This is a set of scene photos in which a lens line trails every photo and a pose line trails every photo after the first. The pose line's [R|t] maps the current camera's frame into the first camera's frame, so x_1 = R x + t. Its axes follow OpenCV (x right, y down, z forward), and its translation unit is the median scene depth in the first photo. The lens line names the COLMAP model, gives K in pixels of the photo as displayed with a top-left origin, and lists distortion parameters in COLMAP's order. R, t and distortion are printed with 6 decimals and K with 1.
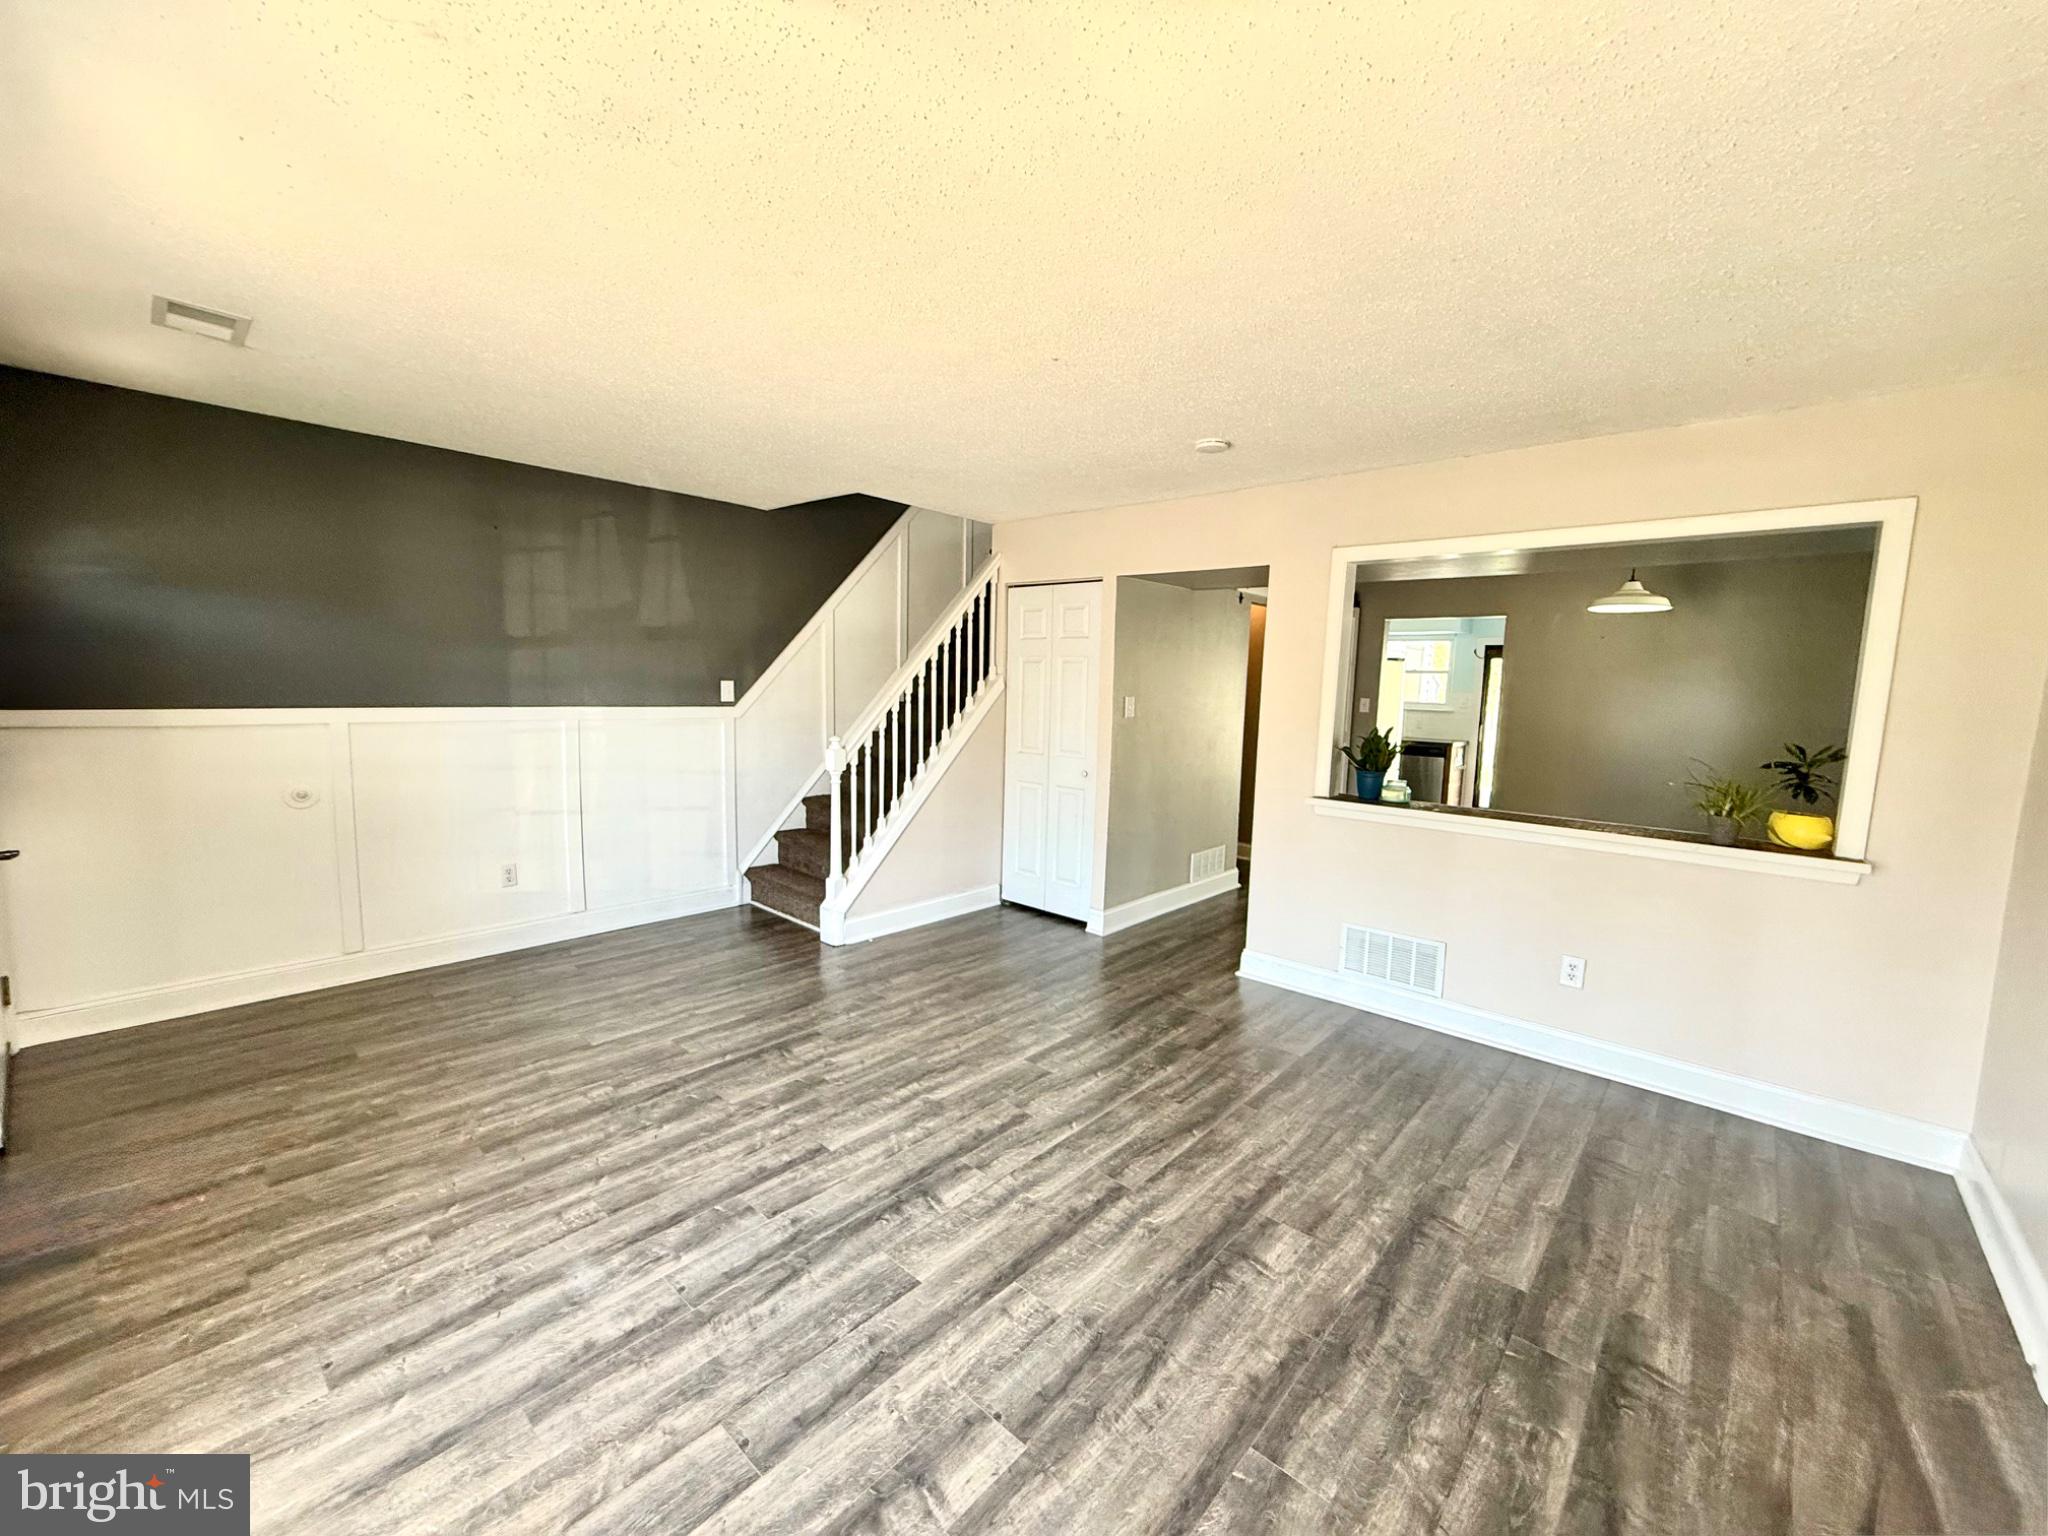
lens RADIAL K [[817.7, 0, 1014.1], [0, 817.7, 768.3], [0, 0, 1]] dist [0.000635, -0.000858]
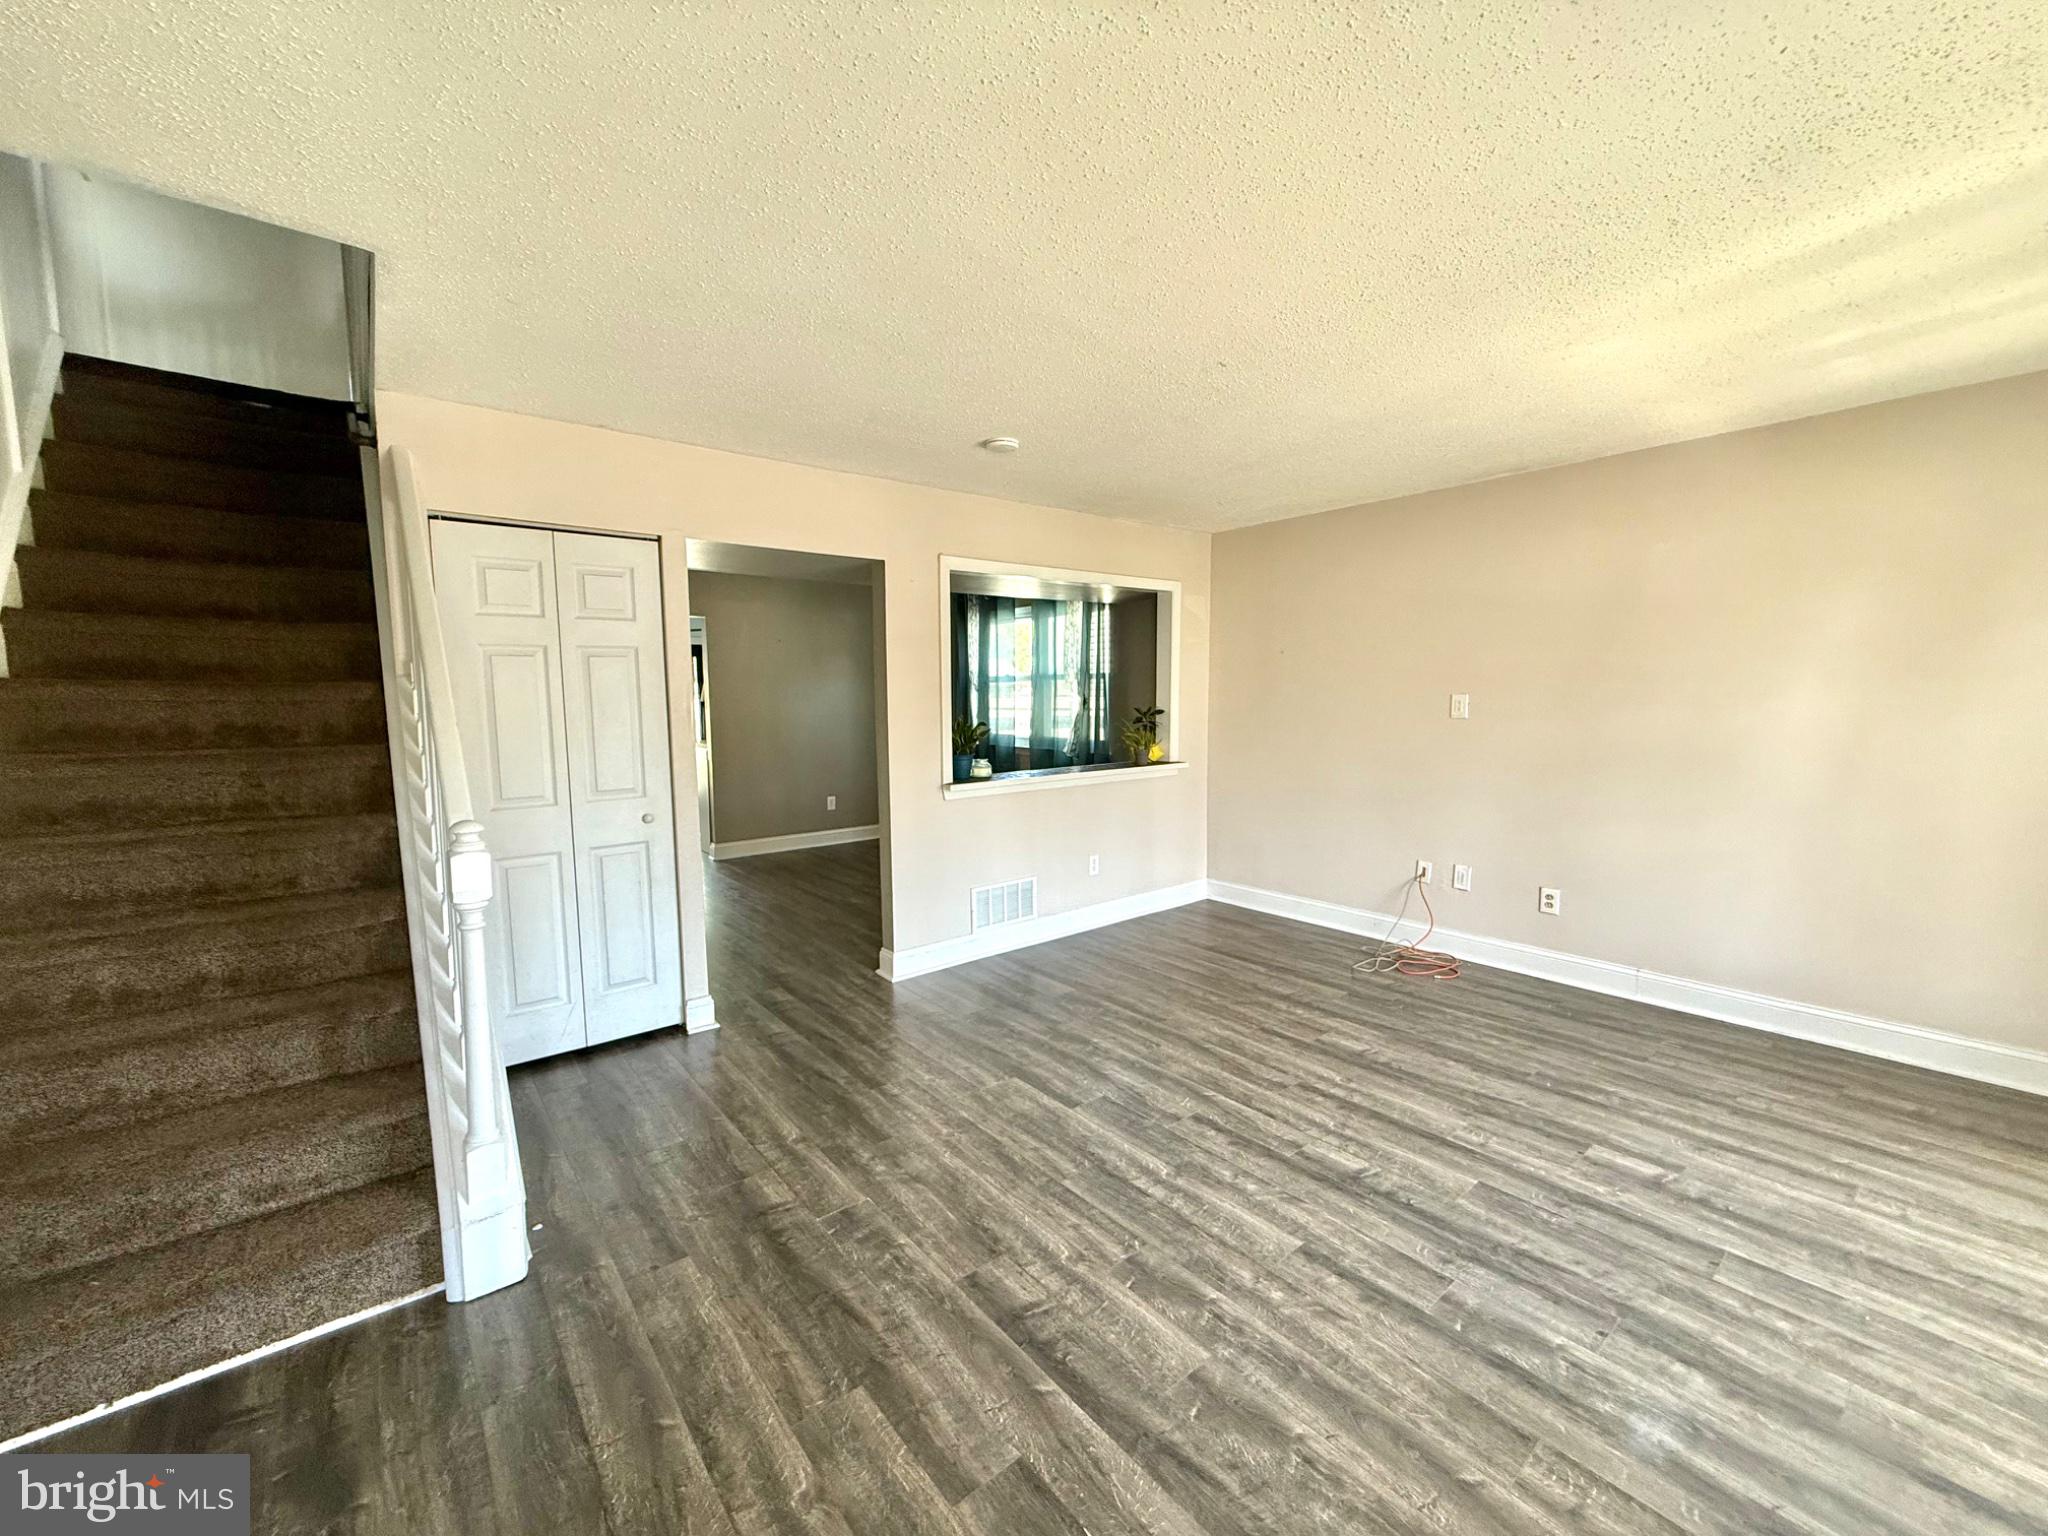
lens RADIAL K [[817.7, 0, 1020.0], [0, 817.7, 775.7], [0, 0, 1]] dist [0.000635, -0.000858]
pose [[0.152826, -0.130738, 0.979567, -1.103189], [0.119791, 0.986353, 0.112954, -0.142380], [-0.980966, 0.100081, 0.166402, 1.182960]]
